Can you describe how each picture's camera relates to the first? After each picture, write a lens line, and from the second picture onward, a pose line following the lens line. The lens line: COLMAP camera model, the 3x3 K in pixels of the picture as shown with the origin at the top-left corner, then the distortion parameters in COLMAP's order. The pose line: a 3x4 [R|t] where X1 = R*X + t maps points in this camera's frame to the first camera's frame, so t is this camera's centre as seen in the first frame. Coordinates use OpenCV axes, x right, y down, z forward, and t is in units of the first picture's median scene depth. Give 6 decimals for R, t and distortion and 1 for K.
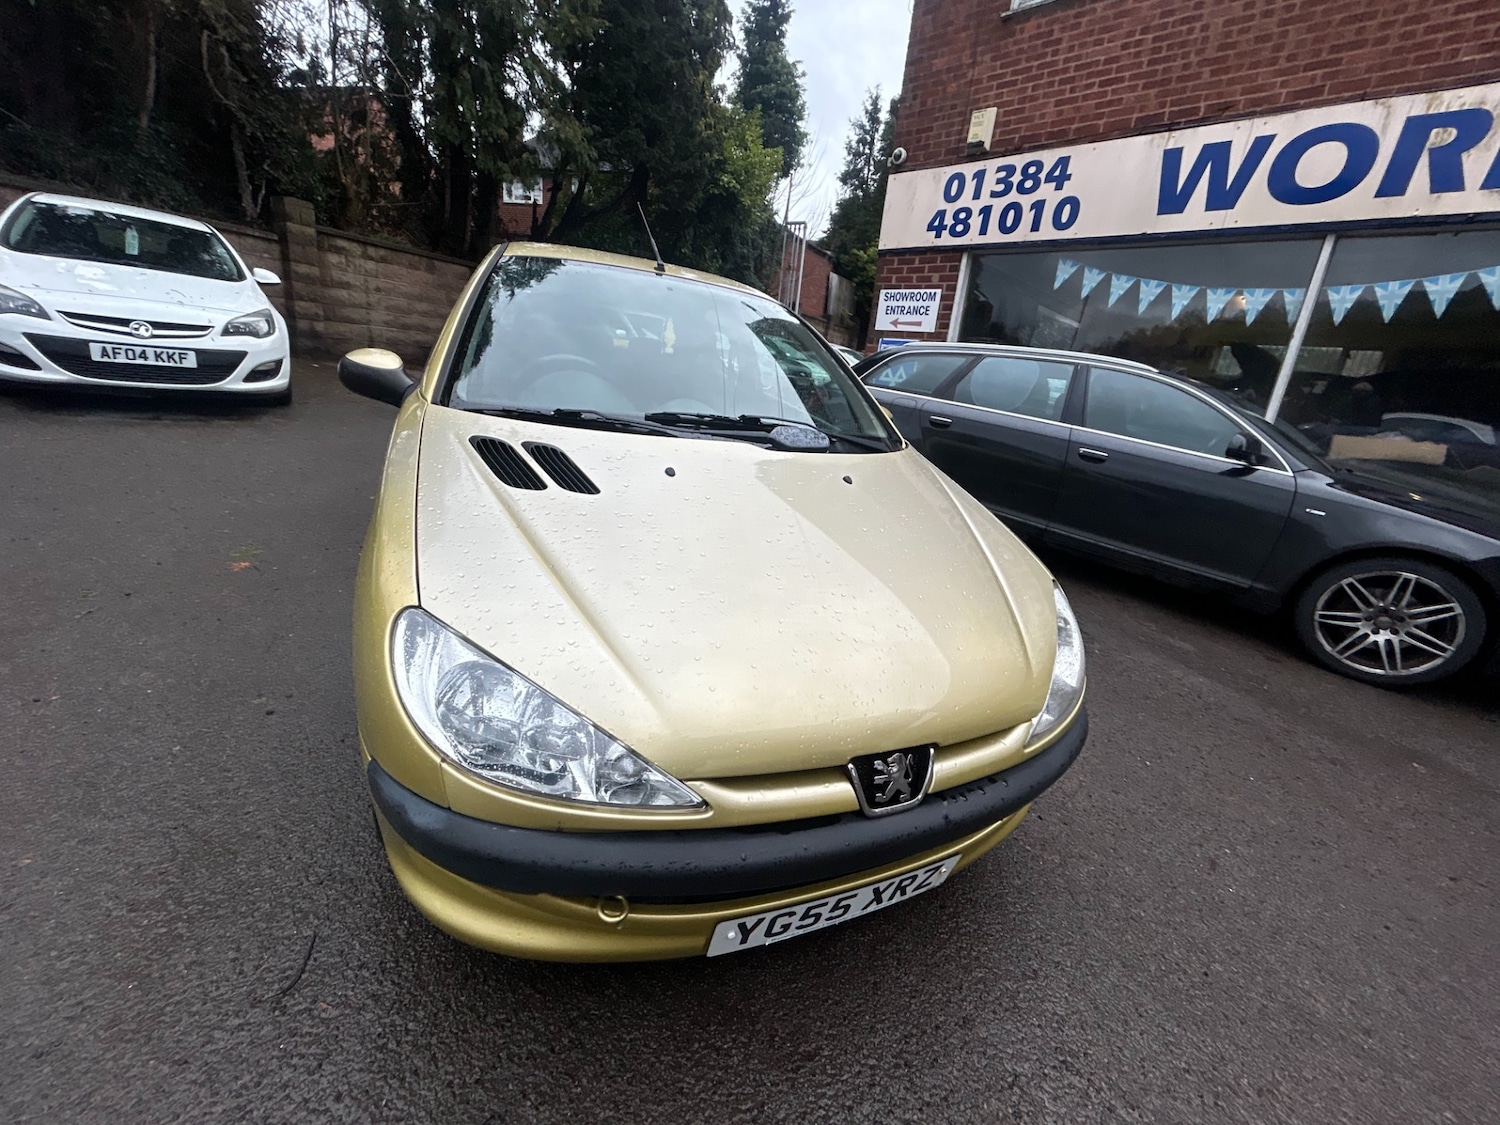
lens RADIAL K [[596.5, 0, 752.5], [0, 596.5, 564.3], [0, 0, 1]] dist [-0.002025, -0.000191]
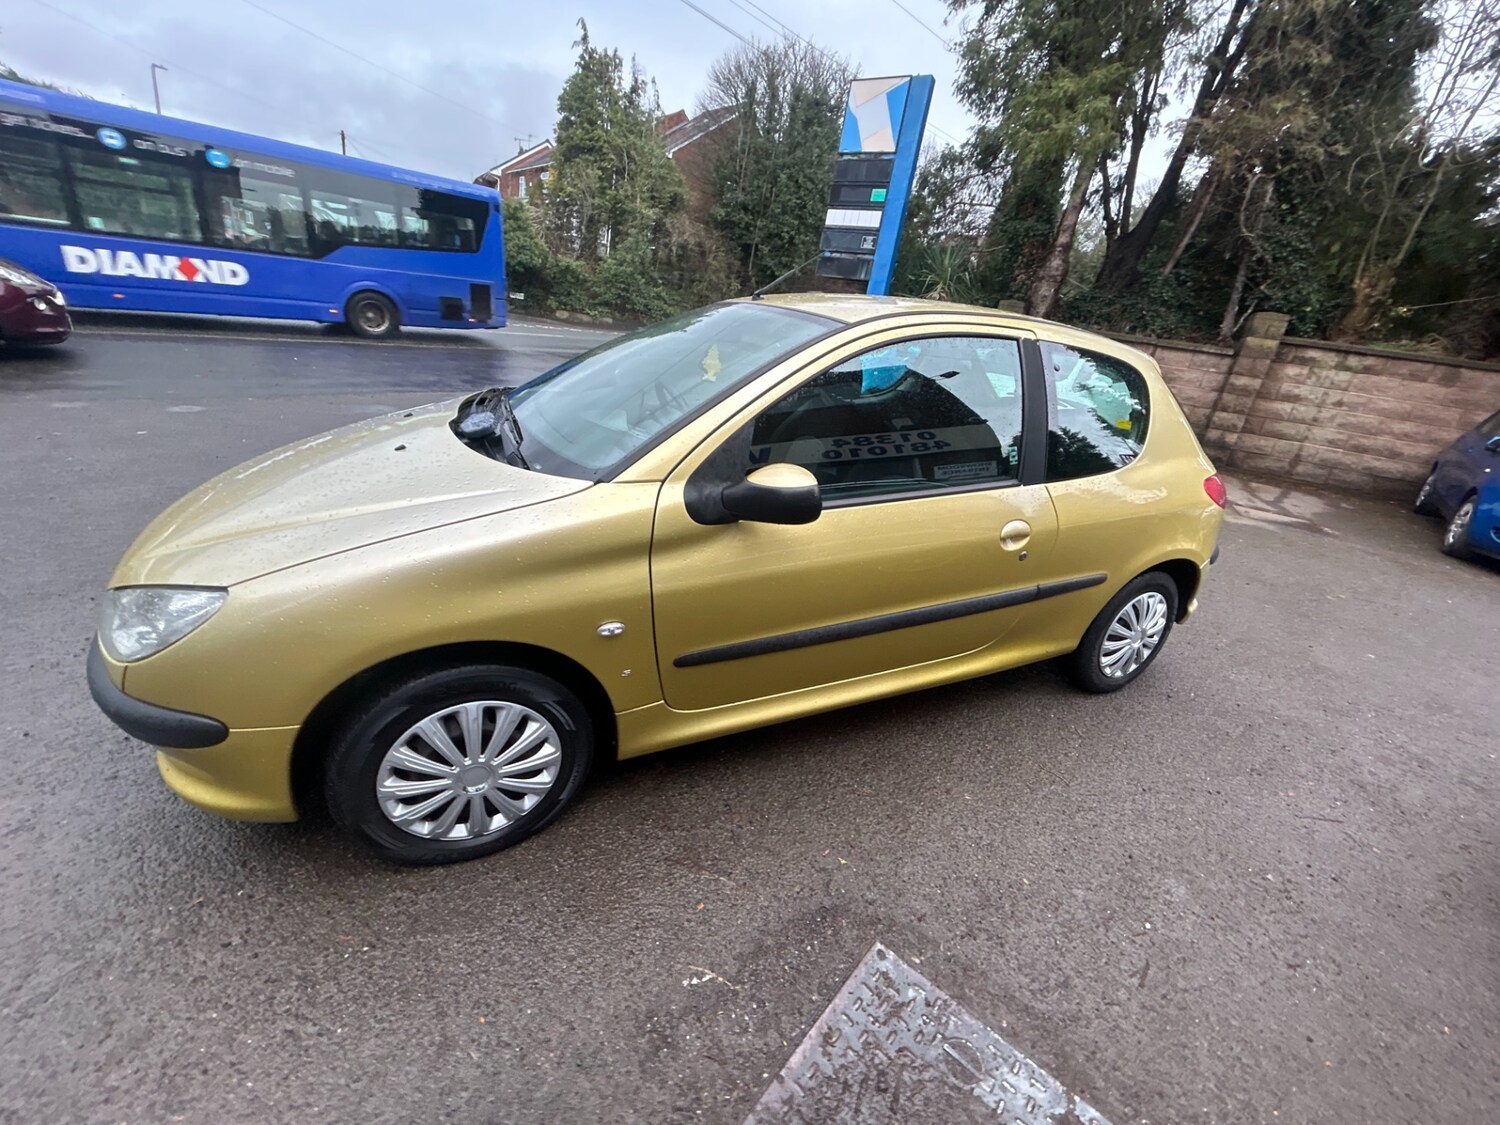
lens RADIAL K [[598.2, 0, 752.1], [0, 598.2, 564.8], [0, 0, 1]] dist [-0.012549, 0.006617]
pose [[0.050394, 0.261636, -0.963850, 0.340118], [-0.449146, 0.867915, 0.212112, -0.125308], [0.892036, 0.422220, 0.161251, 0.391915]]
